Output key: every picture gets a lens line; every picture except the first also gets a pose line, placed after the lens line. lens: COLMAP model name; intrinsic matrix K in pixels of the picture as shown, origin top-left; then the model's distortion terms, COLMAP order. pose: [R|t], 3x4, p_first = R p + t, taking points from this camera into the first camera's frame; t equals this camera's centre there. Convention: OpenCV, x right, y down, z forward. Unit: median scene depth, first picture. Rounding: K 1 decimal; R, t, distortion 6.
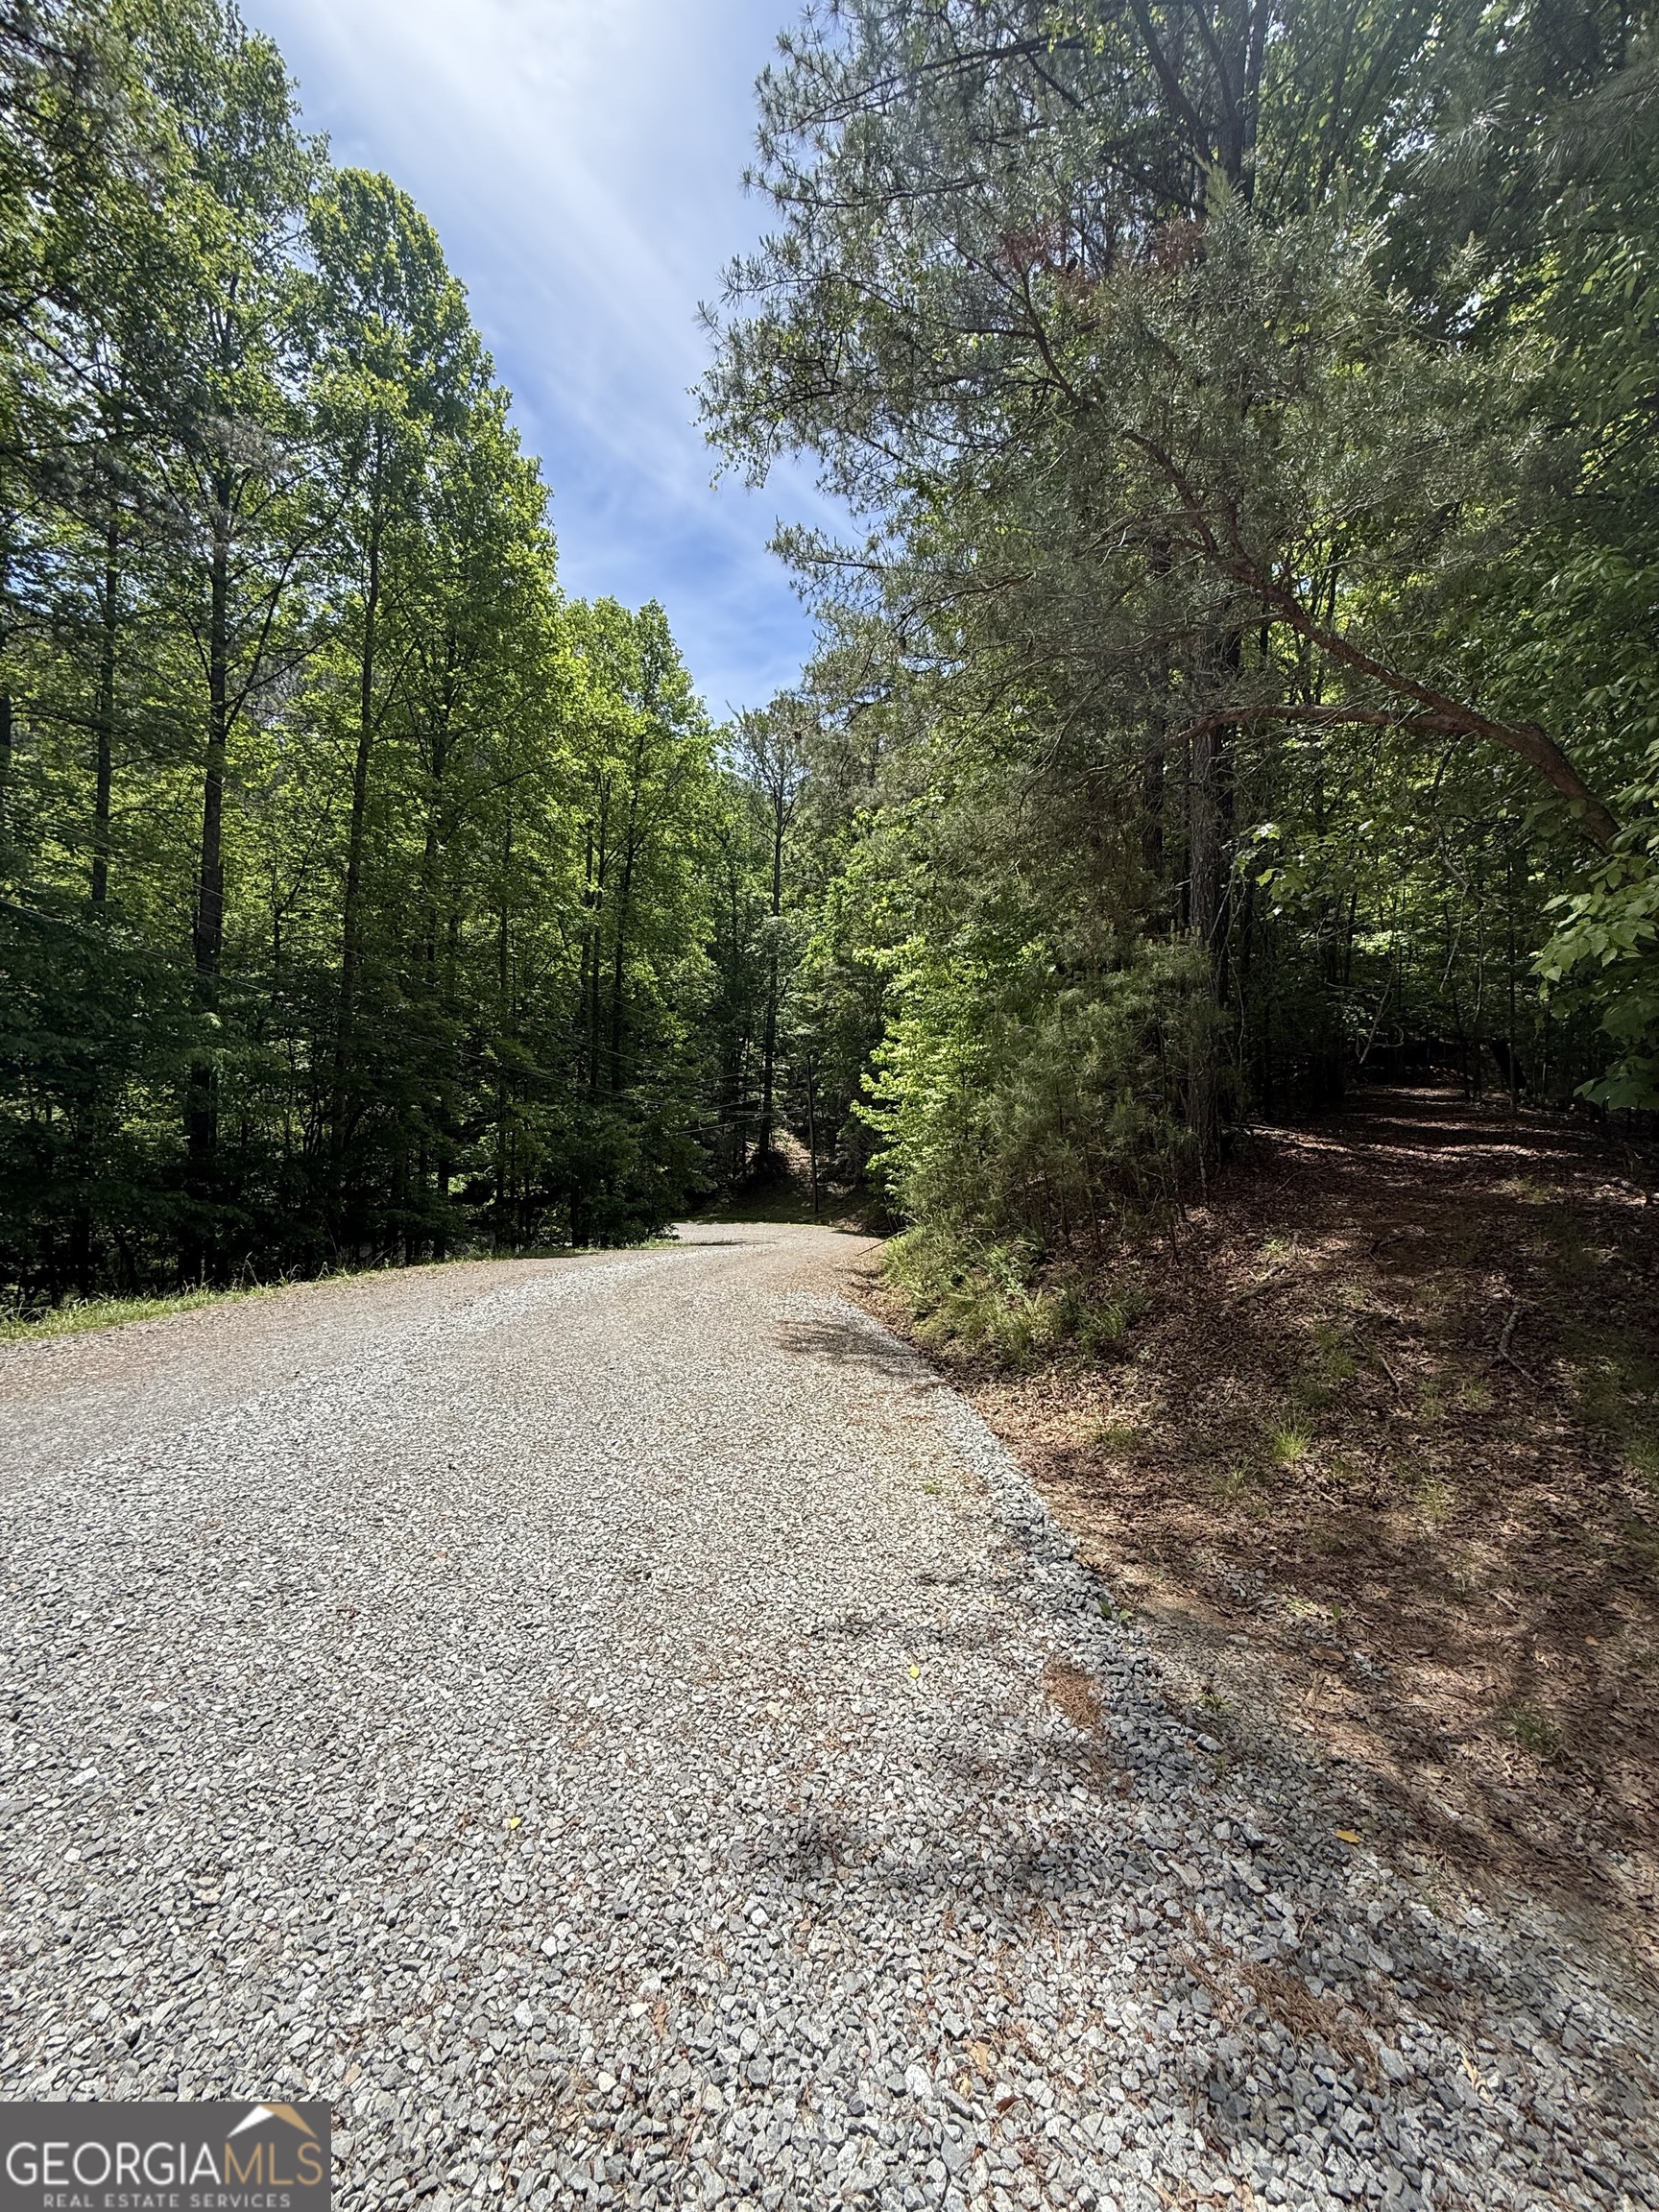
lens RADIAL K [[882.3, 0, 825.9], [0, 882.3, 1099.7], [0, 0, 1]] dist [0.002440, -0.000277]
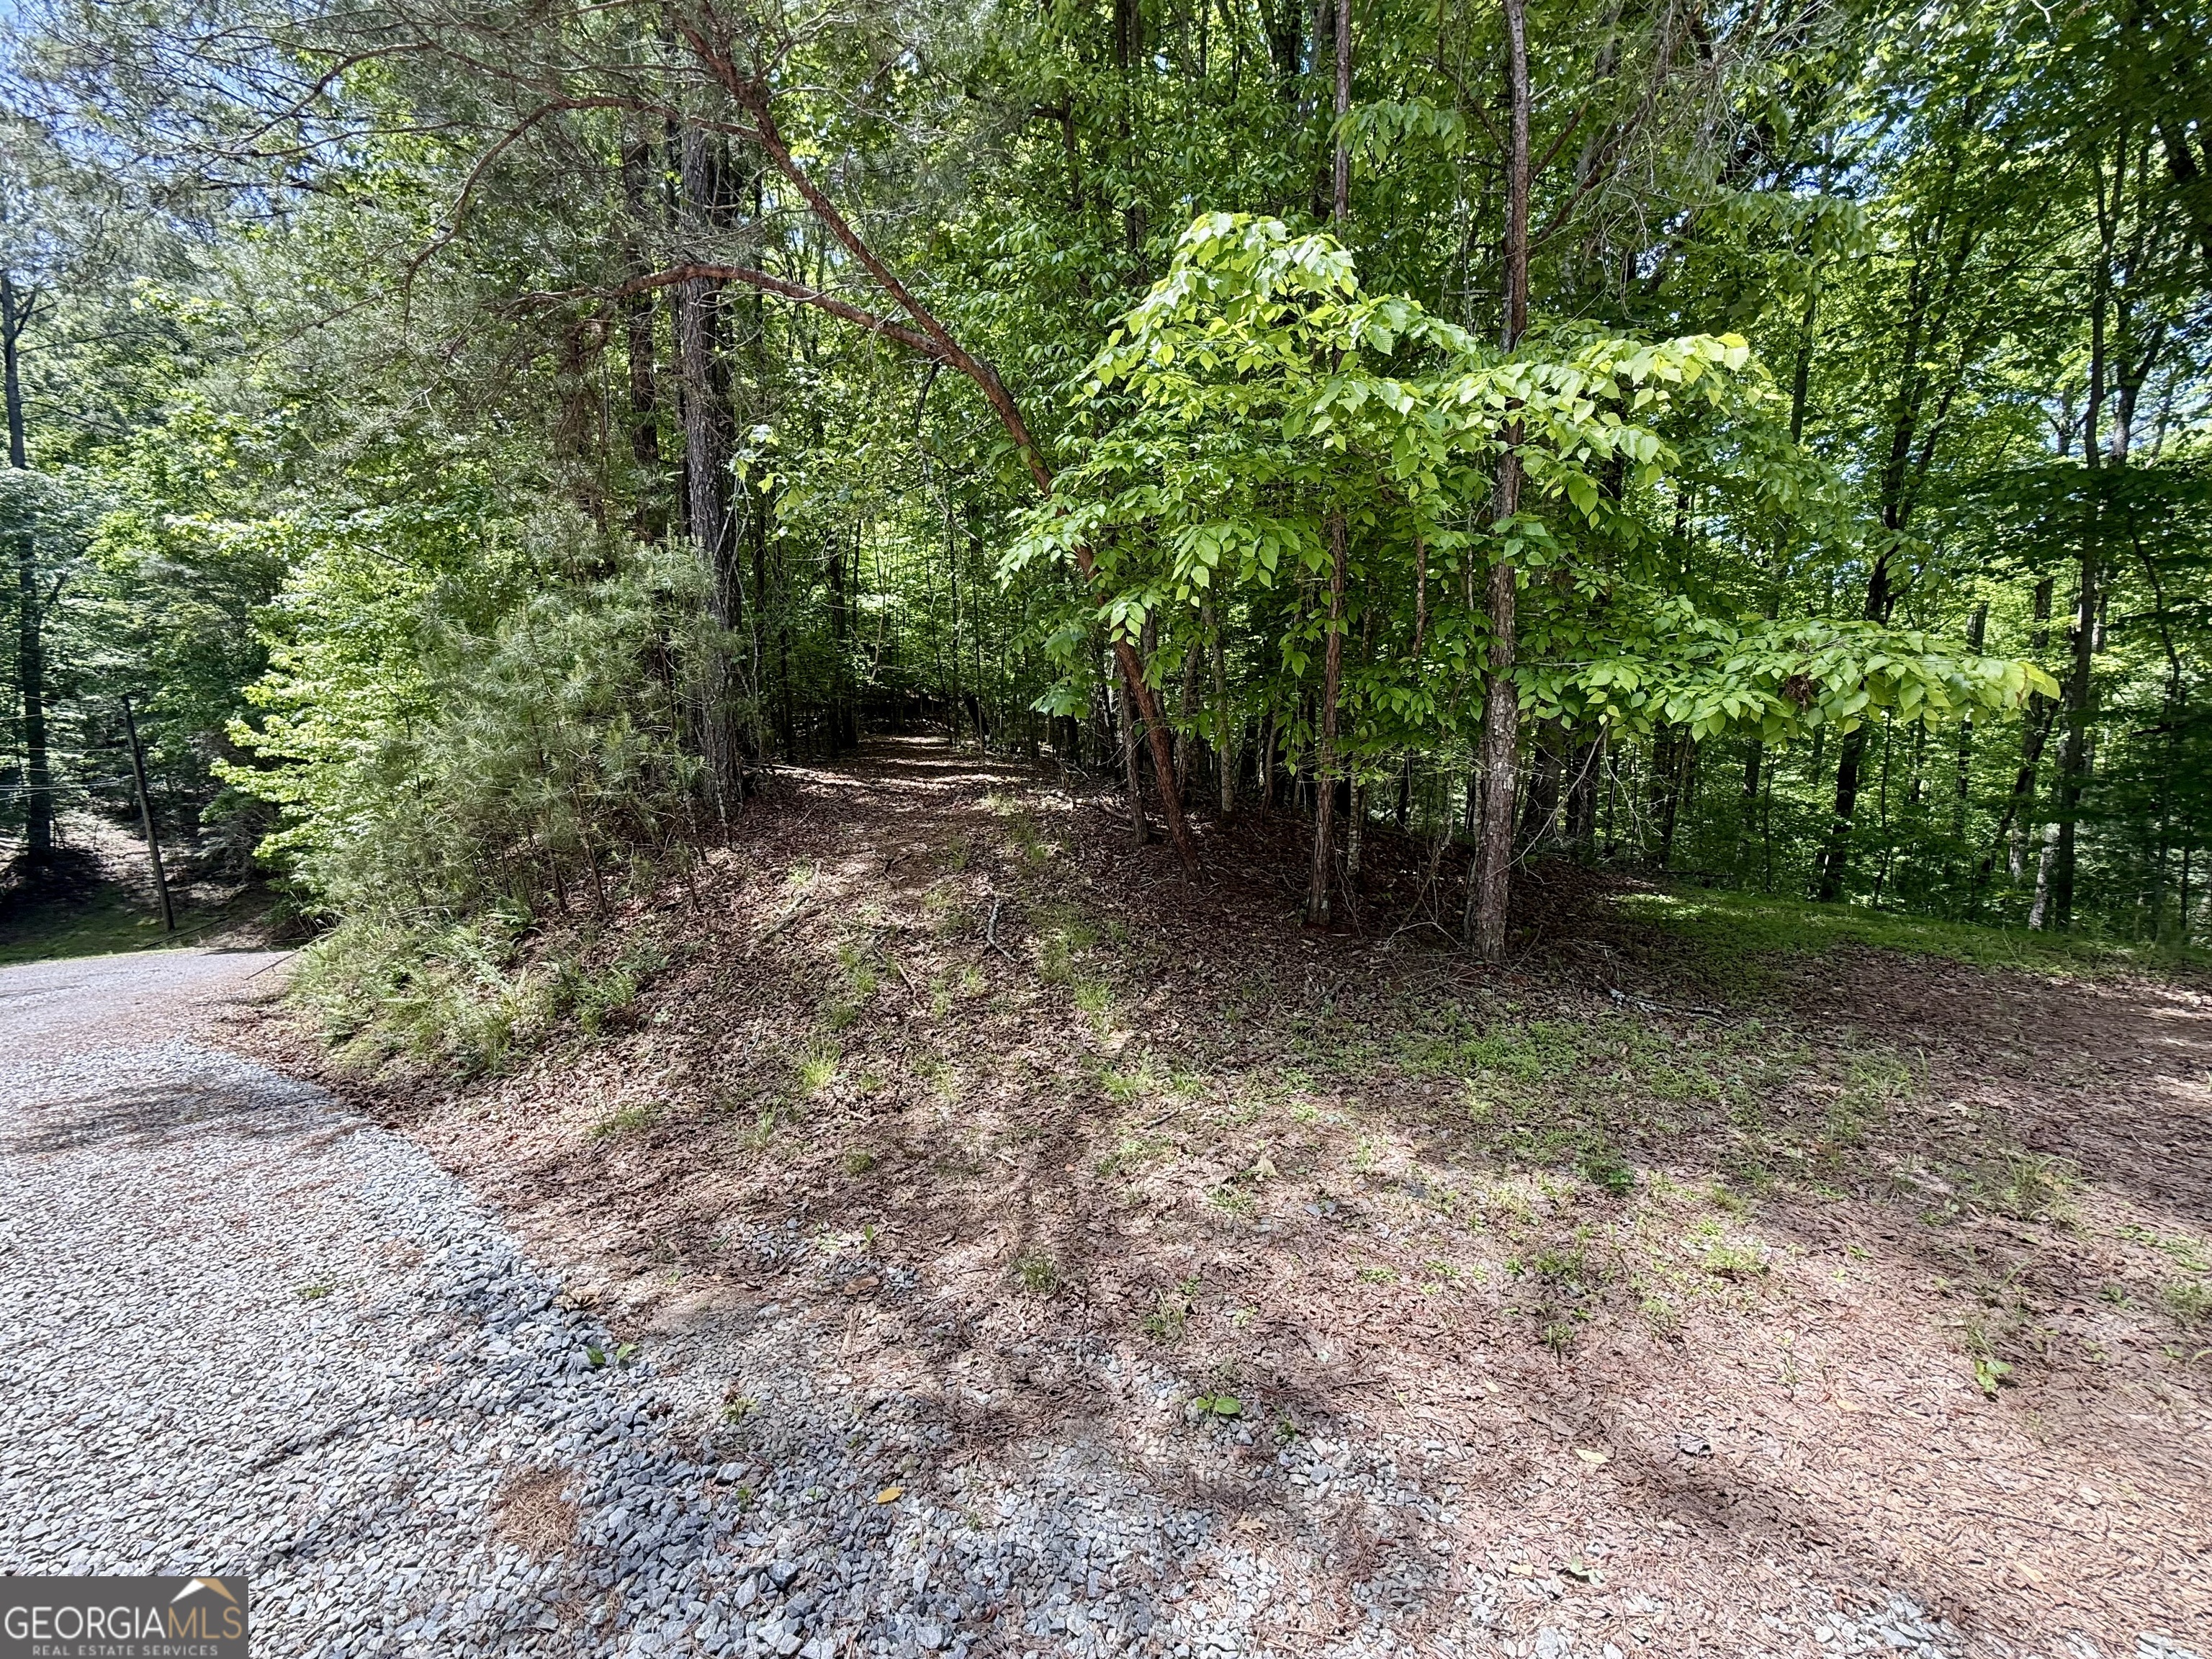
lens RADIAL K [[882.3, 0, 1108.5], [0, 882.3, 827.8], [0, 0, 1]] dist [0.002440, -0.000277]
pose [[0.692311, -0.081611, 0.716970, 0.059518], [0.023743, 0.995622, 0.090403, 0.036904], [-0.721209, -0.045564, 0.691218, 0.095903]]
